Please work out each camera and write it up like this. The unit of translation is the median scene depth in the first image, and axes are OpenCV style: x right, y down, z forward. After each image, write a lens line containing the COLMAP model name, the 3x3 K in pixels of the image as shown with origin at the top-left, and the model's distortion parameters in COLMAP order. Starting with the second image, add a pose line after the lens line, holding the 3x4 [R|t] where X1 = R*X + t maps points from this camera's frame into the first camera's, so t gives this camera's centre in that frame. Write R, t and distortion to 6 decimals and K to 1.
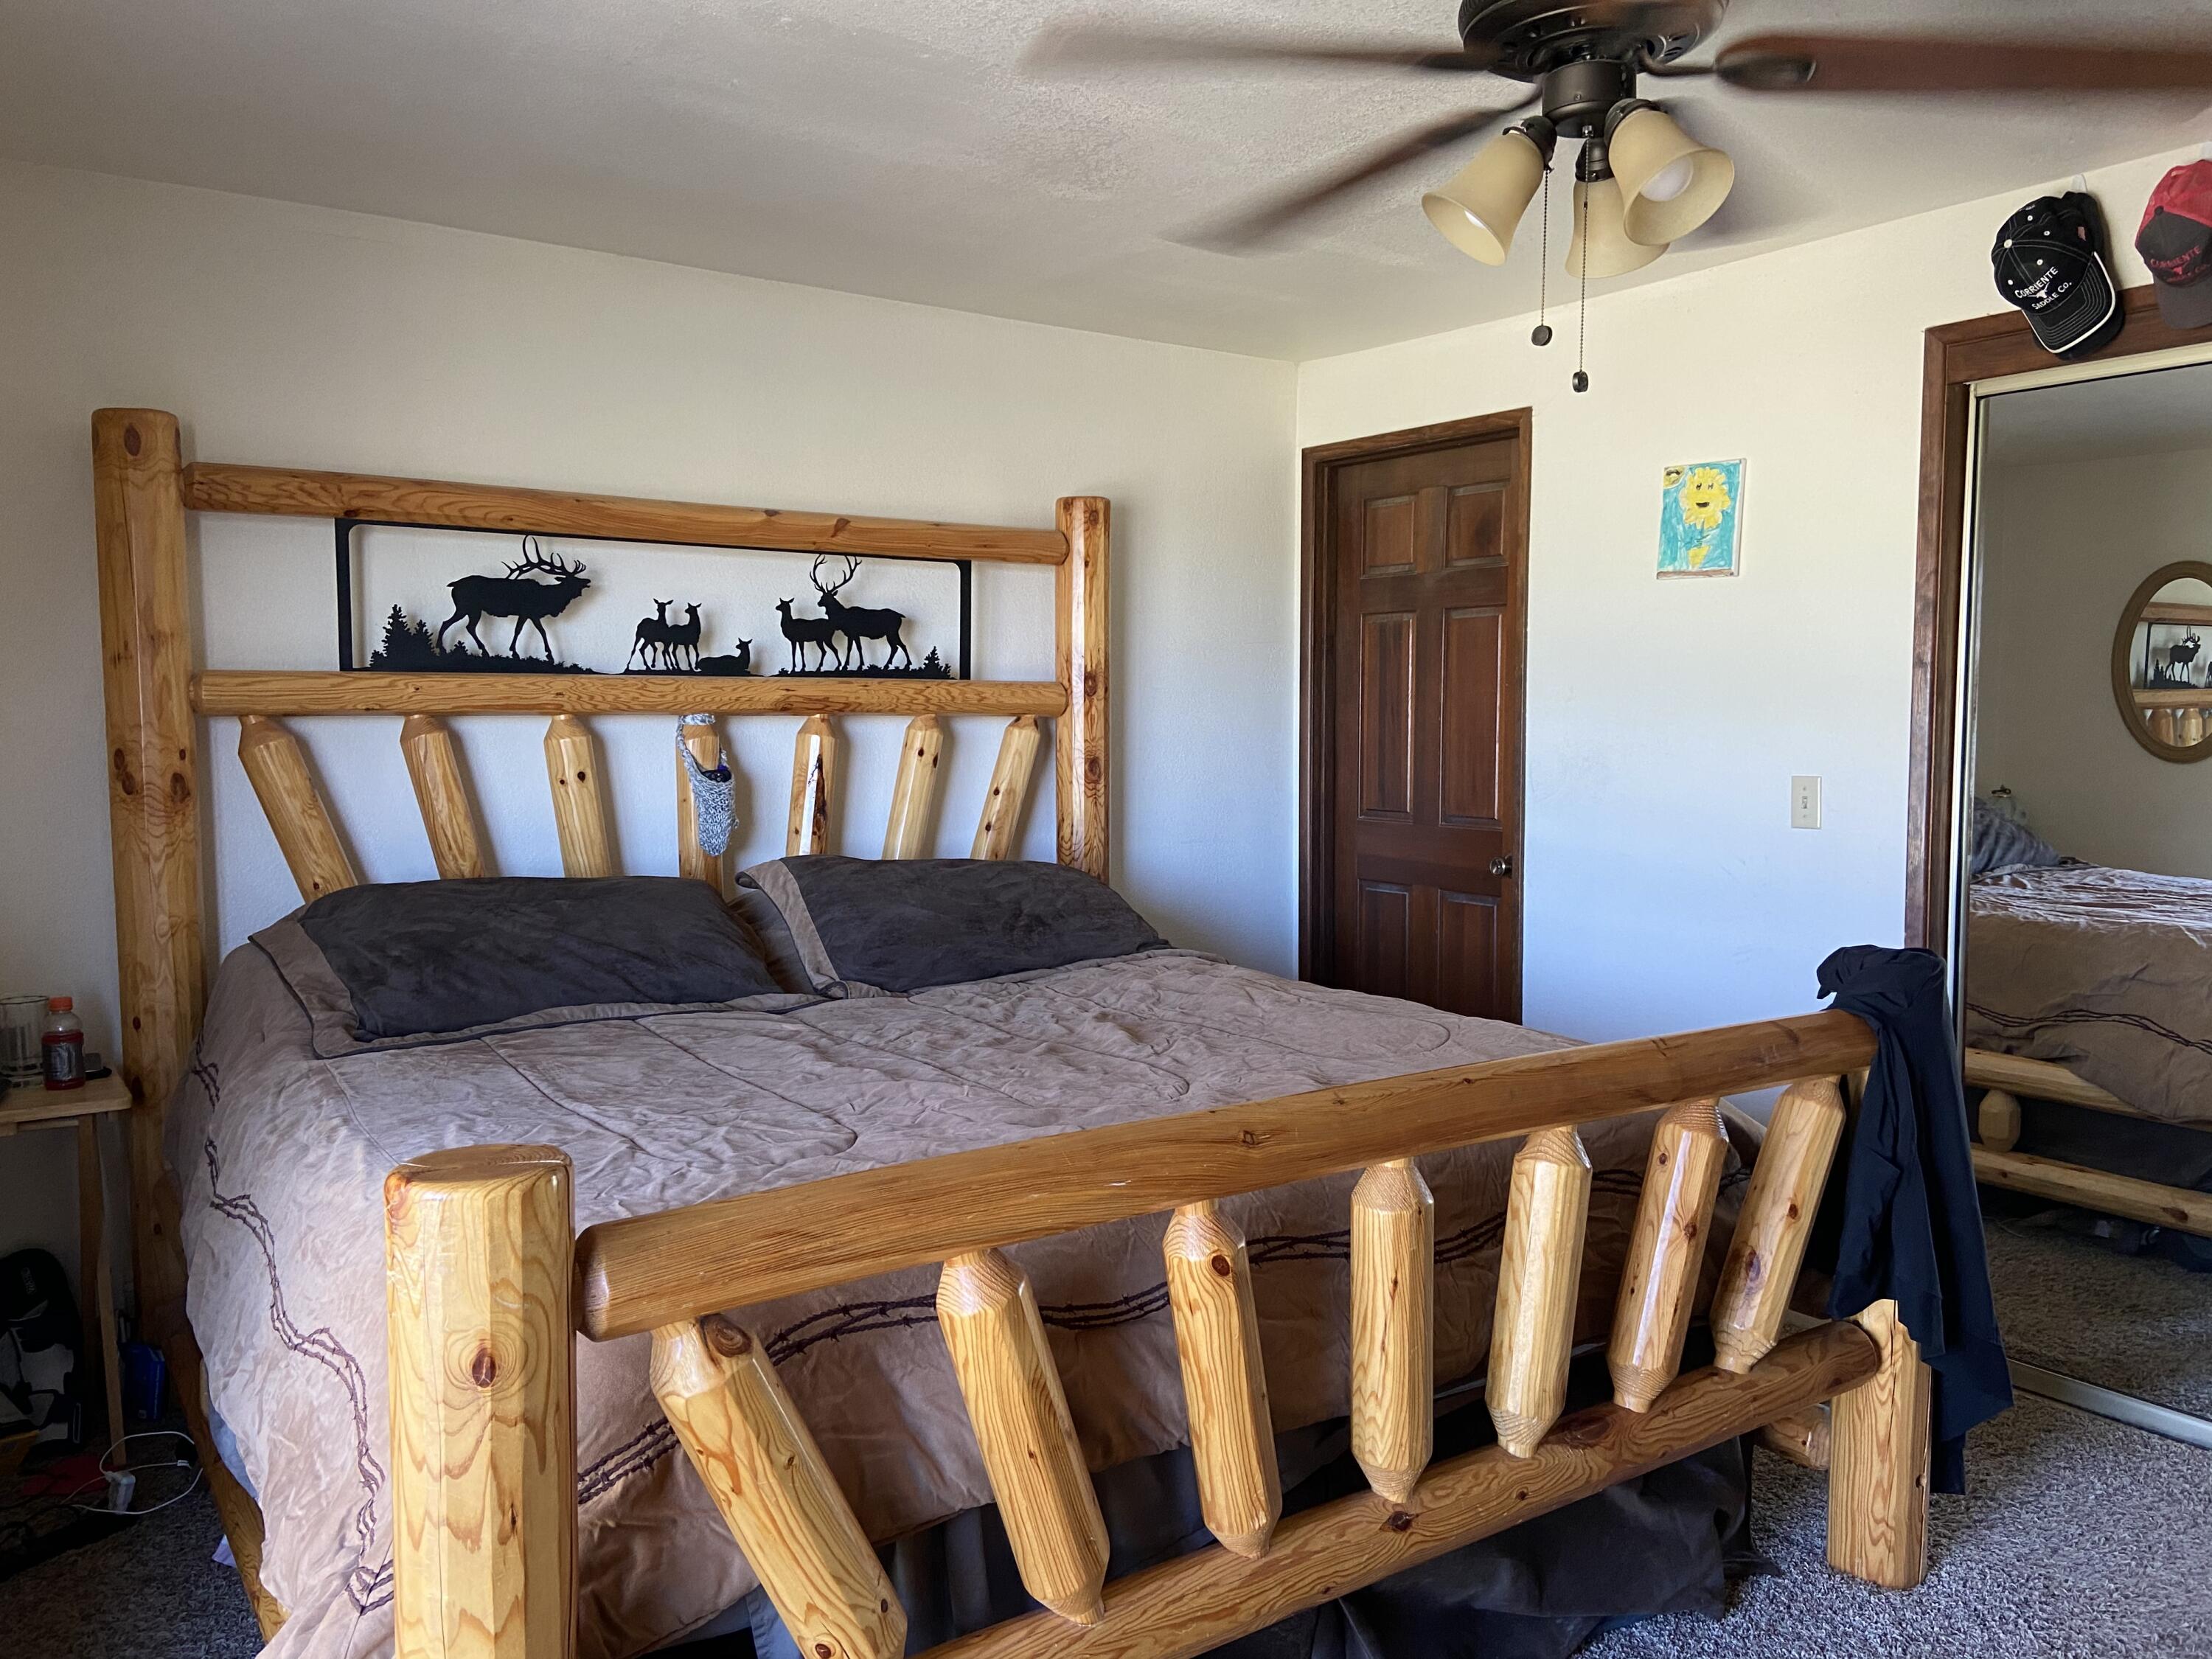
lens RADIAL K [[1667.7, 0, 1102.7], [0, 1667.7, 826.3], [0, 0, 1]] dist [0.037738, 0.001190]
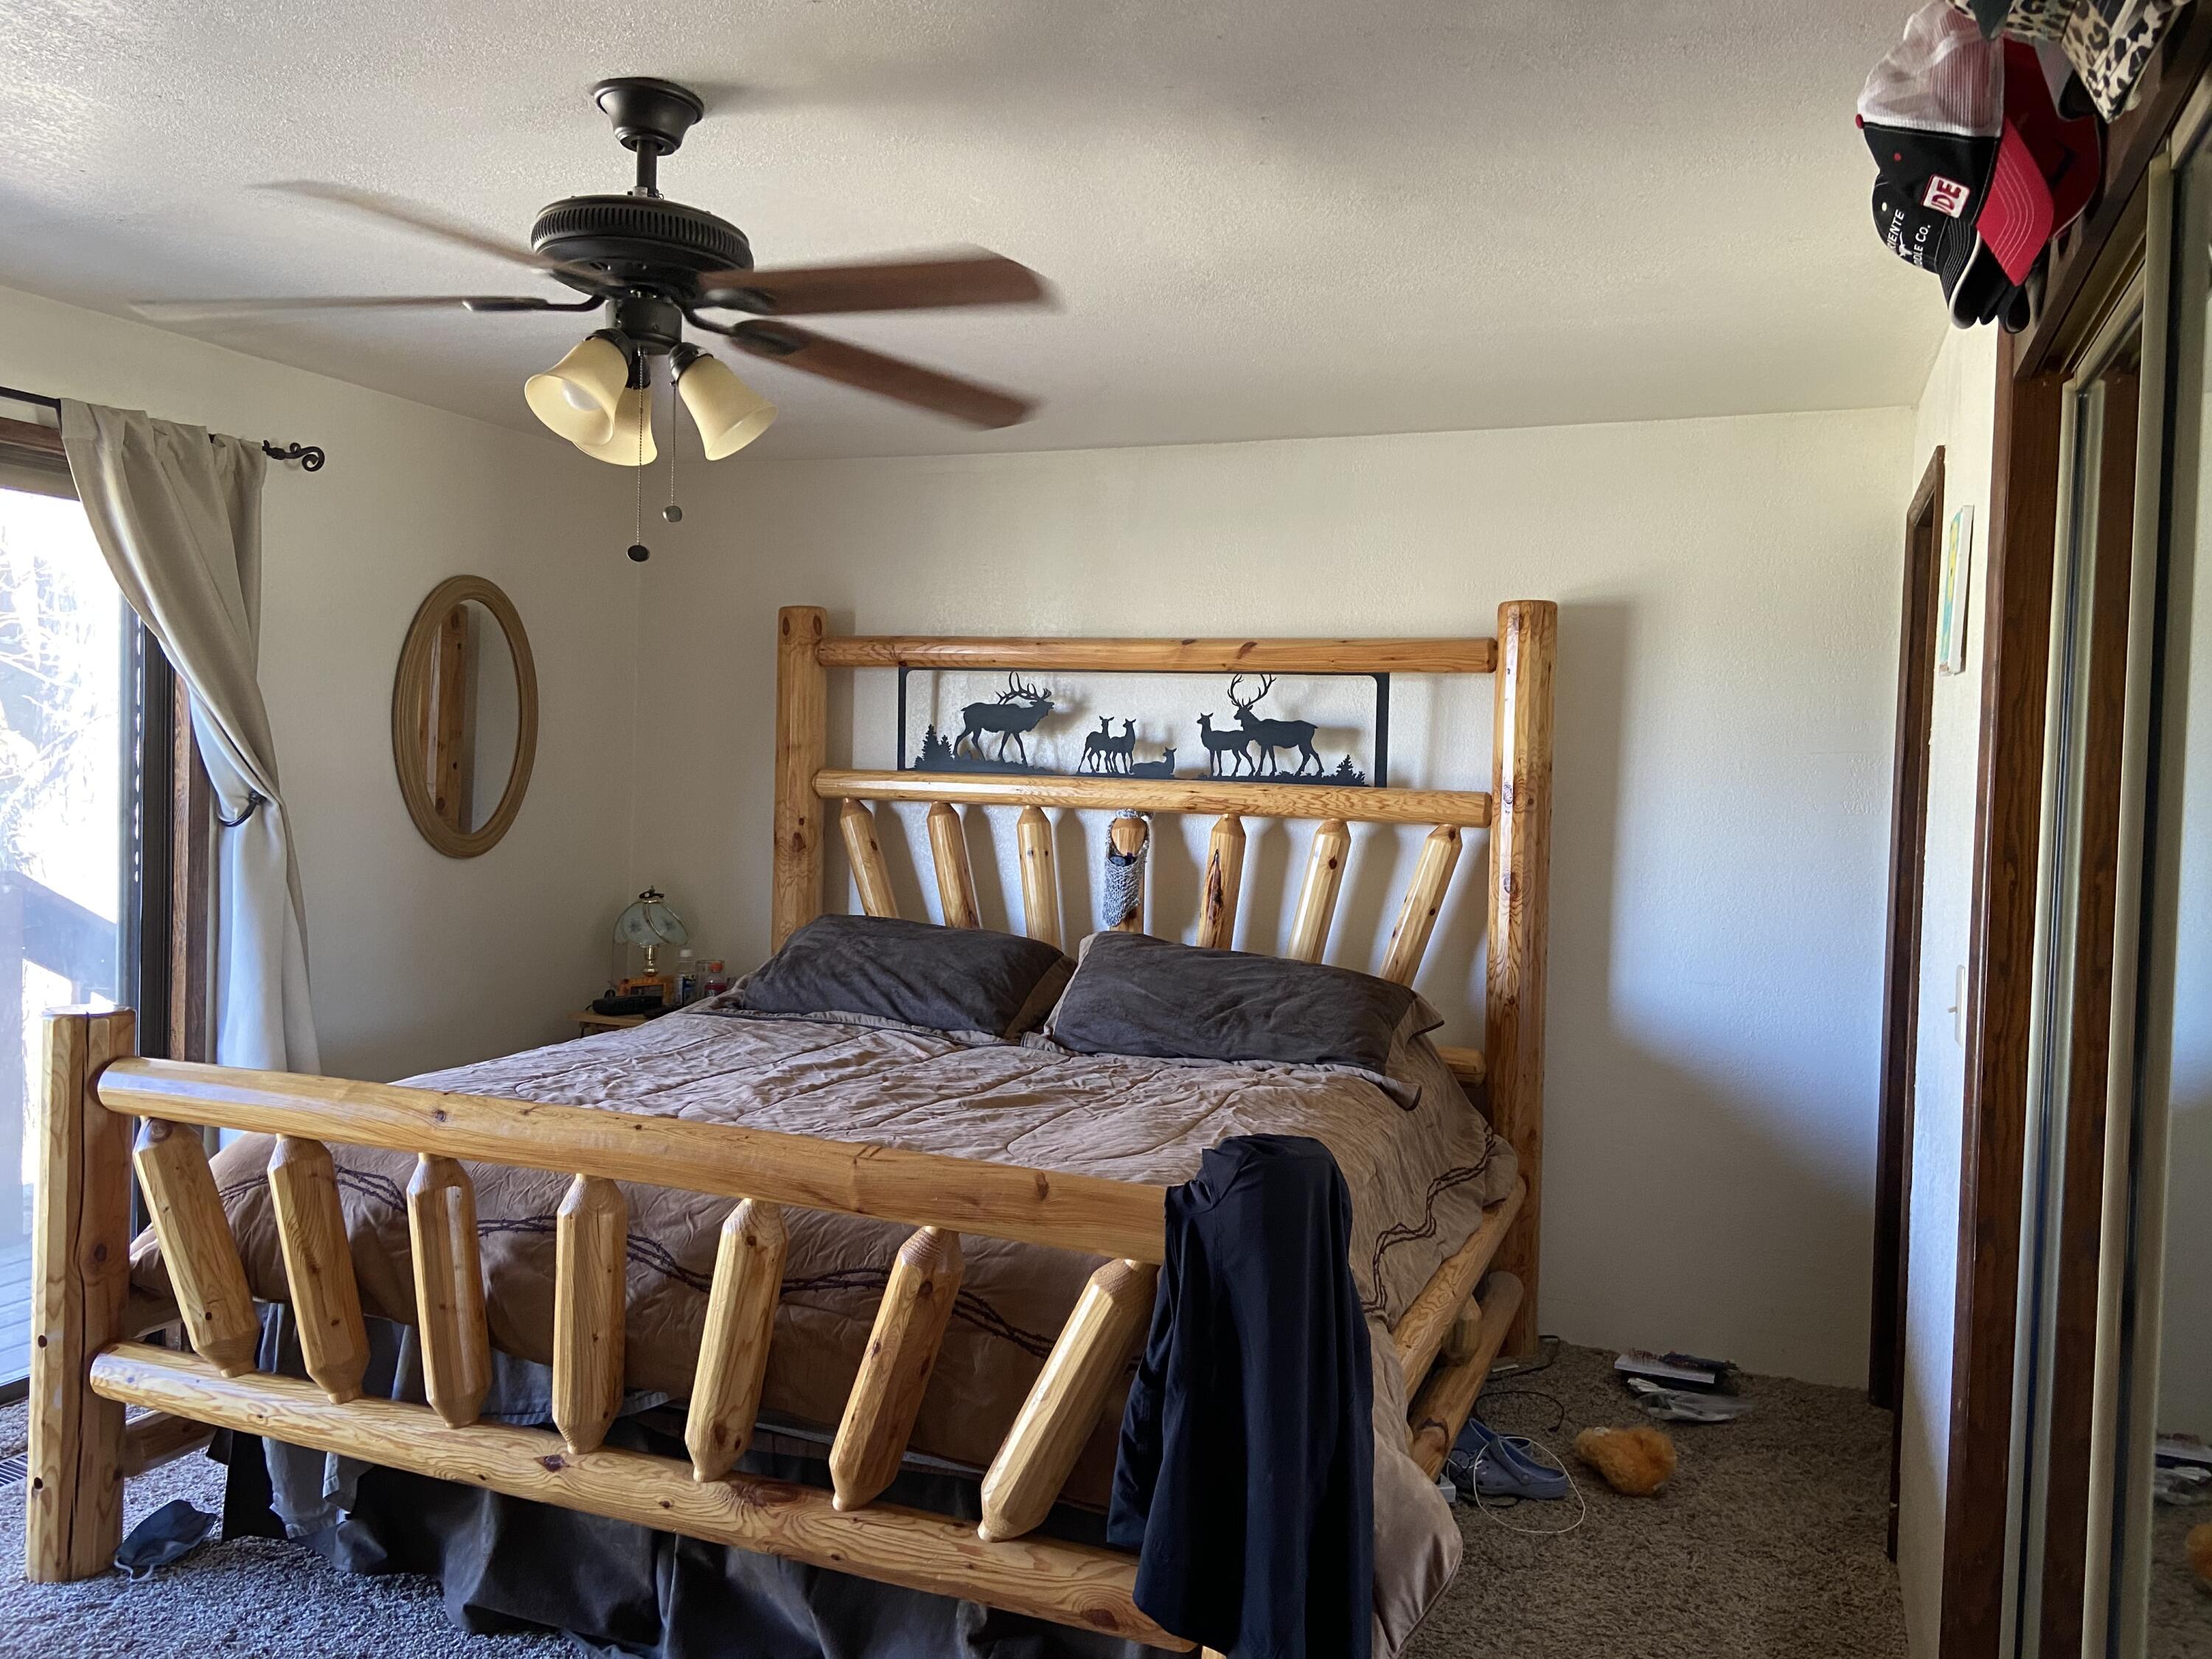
lens RADIAL K [[1667.7, 0, 1101.8], [0, 1667.7, 827.2], [0, 0, 1]] dist [0.037738, 0.001190]
pose [[0.517341, 0.051491, -0.854229, 0.751250], [-0.089414, 0.995977, 0.005884, -0.057397], [0.851095, 0.073337, 0.519864, 0.340189]]
